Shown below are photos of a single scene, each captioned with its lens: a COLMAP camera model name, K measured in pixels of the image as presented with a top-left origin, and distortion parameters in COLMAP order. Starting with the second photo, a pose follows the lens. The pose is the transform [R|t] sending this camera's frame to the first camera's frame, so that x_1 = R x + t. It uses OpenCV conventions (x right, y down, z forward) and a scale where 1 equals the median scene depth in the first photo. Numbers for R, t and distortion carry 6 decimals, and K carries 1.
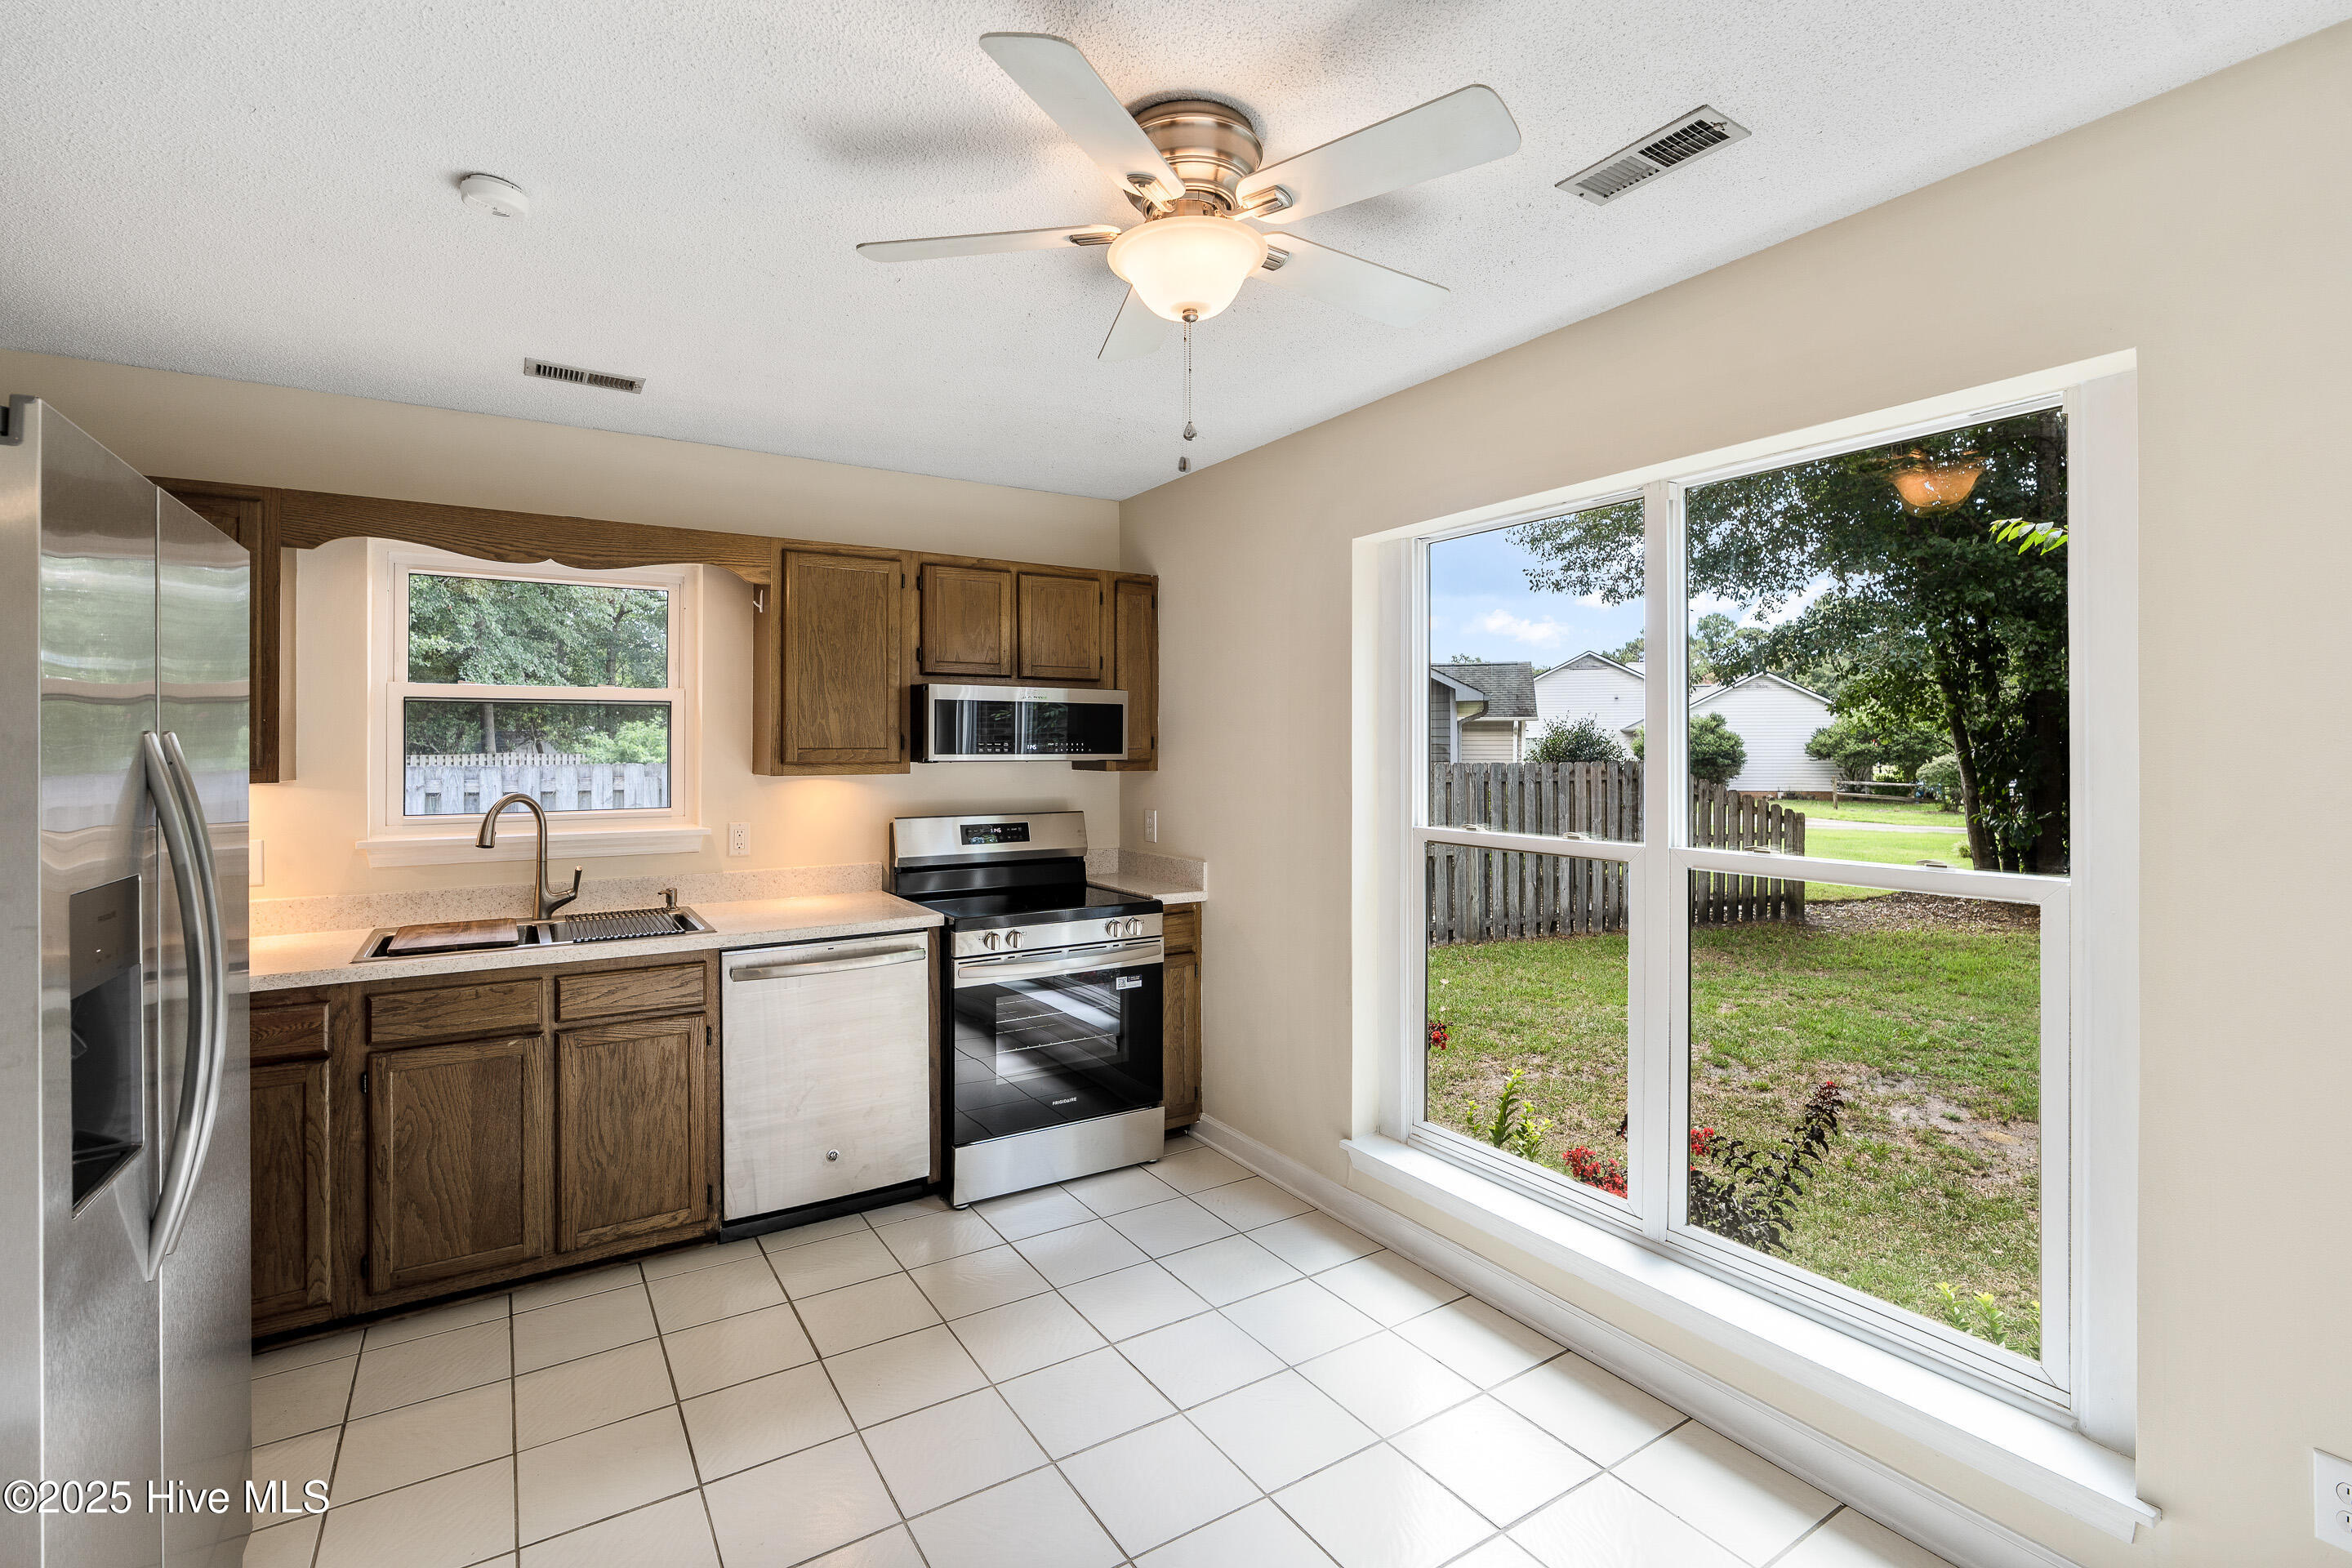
lens RADIAL K [[1069.8, 0, 1185.6], [0, 1069.8, 725.8], [0, 0, 1]] dist [-0.000490, -0.000056]
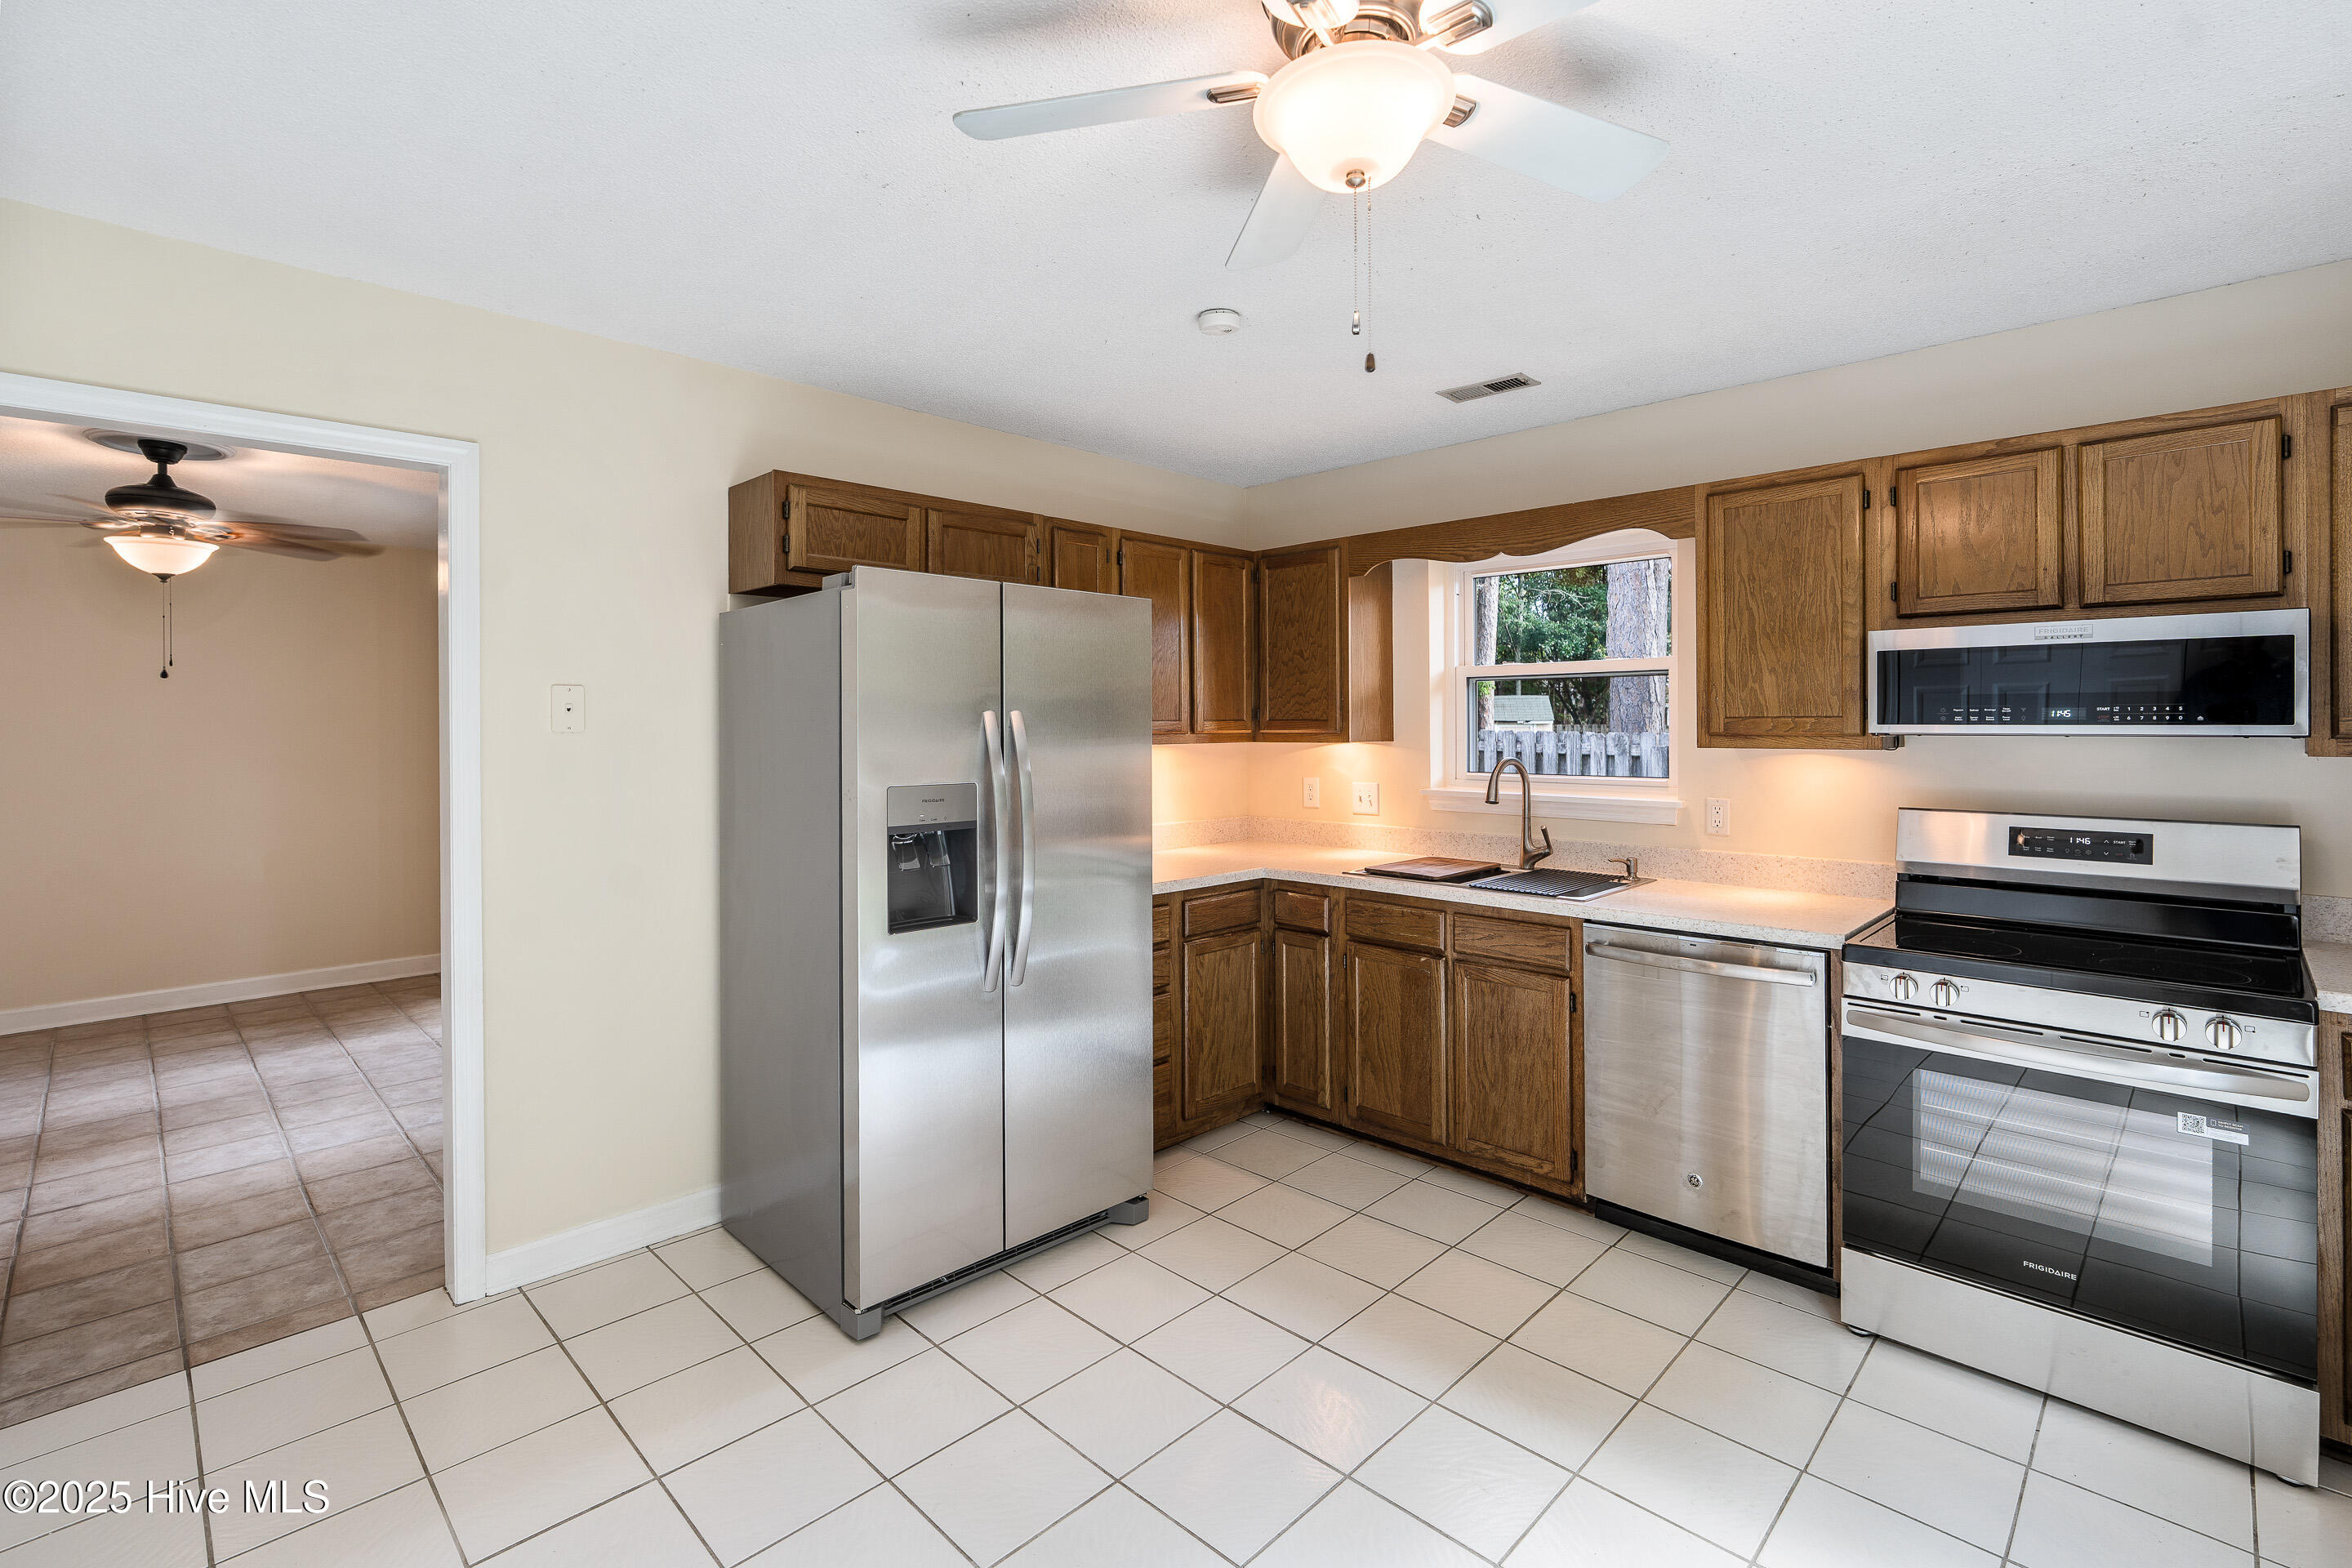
lens RADIAL K [[1073.3, 0, 1184.9], [0, 1073.3, 709.2], [0, 0, 1]] dist [-0.004706, 0.000038]
pose [[0.219471, -0.011964, -0.975546, 0.433322], [0.022654, 0.999718, -0.007164, 0.011631], [0.975356, -0.020528, 0.219680, 0.401792]]
